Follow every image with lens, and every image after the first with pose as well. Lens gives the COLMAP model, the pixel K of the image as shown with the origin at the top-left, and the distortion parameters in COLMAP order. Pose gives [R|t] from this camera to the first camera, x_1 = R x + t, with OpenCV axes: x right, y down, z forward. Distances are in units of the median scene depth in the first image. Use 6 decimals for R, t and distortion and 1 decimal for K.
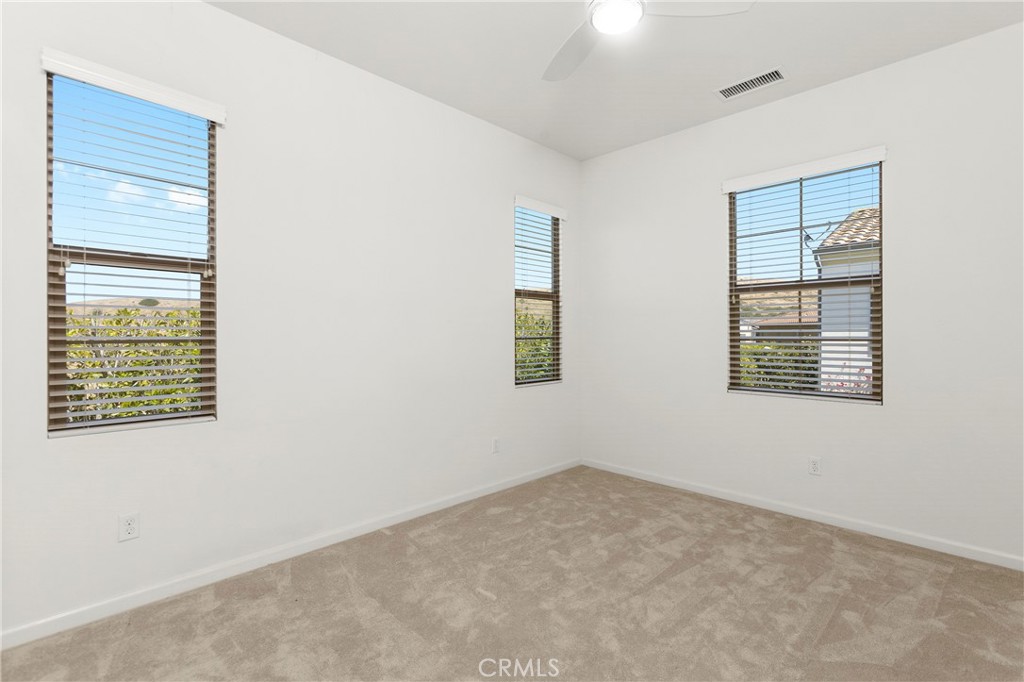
lens RADIAL K [[465.8, 0, 512.8], [0, 465.8, 337.4], [0, 0, 1]] dist [-0.004073, -0.000199]
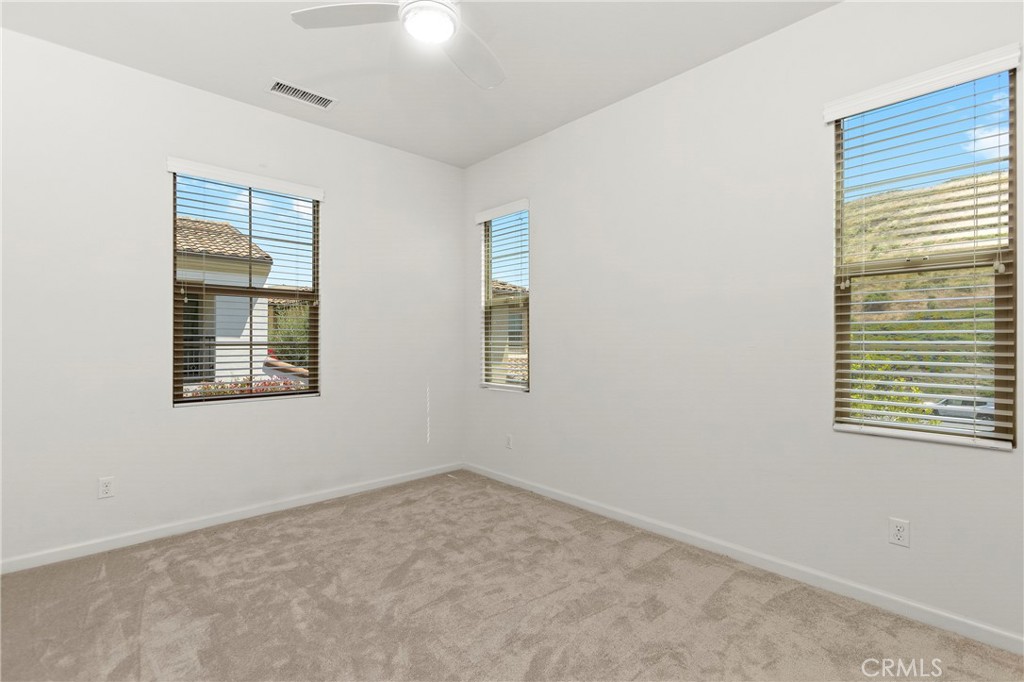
lens RADIAL K [[465.8, 0, 514.6], [0, 465.8, 337.8], [0, 0, 1]] dist [-0.004073, -0.000199]
pose [[-0.032664, -0.006449, -0.999446, 0.214877], [-0.002637, 0.999976, -0.006366, -0.000684], [0.999463, 0.002427, -0.032681, 0.214414]]
